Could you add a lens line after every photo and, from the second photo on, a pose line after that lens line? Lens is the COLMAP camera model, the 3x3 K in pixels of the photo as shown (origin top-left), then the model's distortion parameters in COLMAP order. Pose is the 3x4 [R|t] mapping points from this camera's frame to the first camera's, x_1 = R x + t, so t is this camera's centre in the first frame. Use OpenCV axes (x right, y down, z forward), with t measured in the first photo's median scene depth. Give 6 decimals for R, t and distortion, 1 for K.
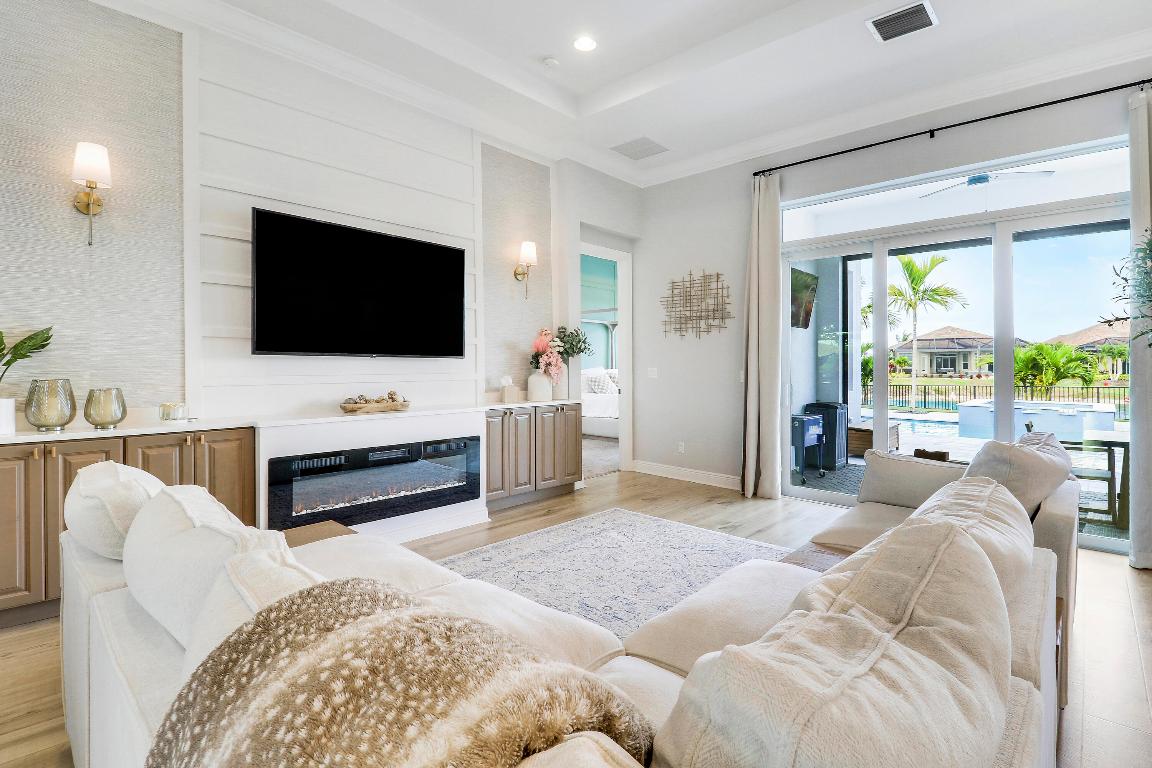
lens RADIAL K [[540.6, 0, 582.1], [0, 540.6, 368.7], [0, 0, 1]] dist [-0.002837, -0.005856]
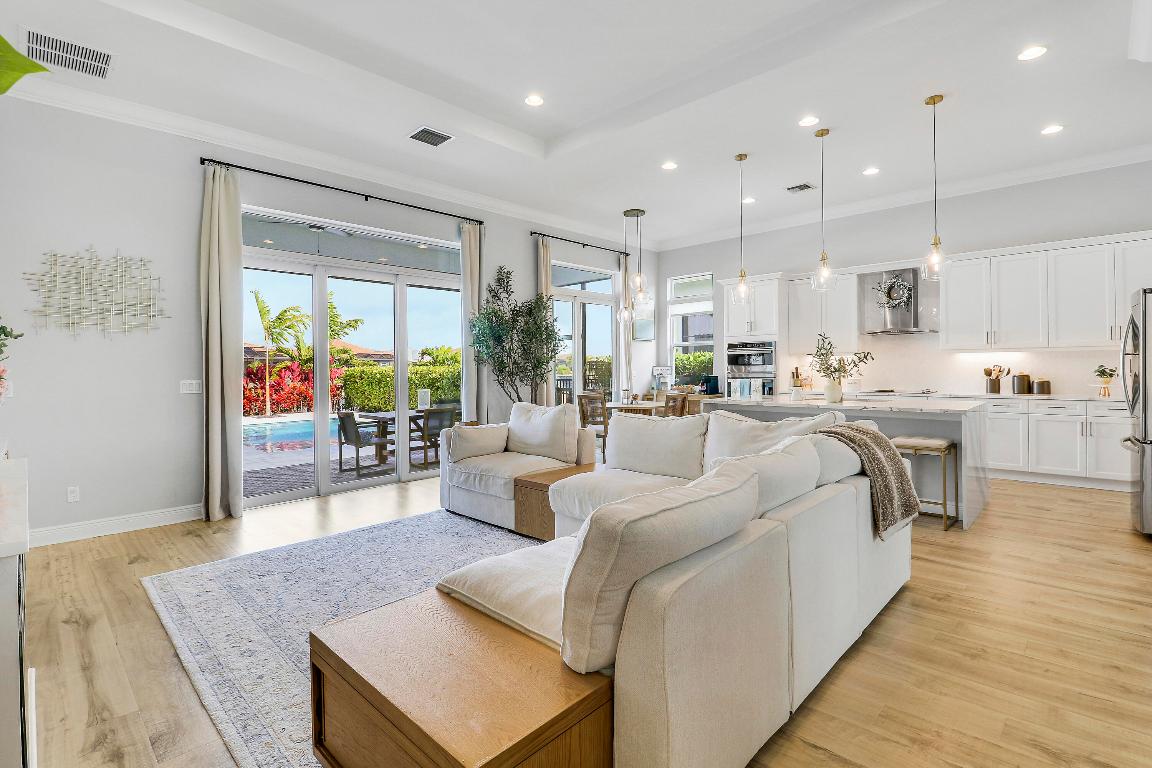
lens RADIAL K [[540.6, 0, 586.4], [0, 540.6, 374.7], [0, 0, 1]] dist [-0.002837, -0.005856]
pose [[0.006851, -0.011705, 0.999908, -0.716562], [0.022368, 0.999683, 0.011549, -0.001900], [-0.999726, 0.022287, 0.007111, 0.467209]]
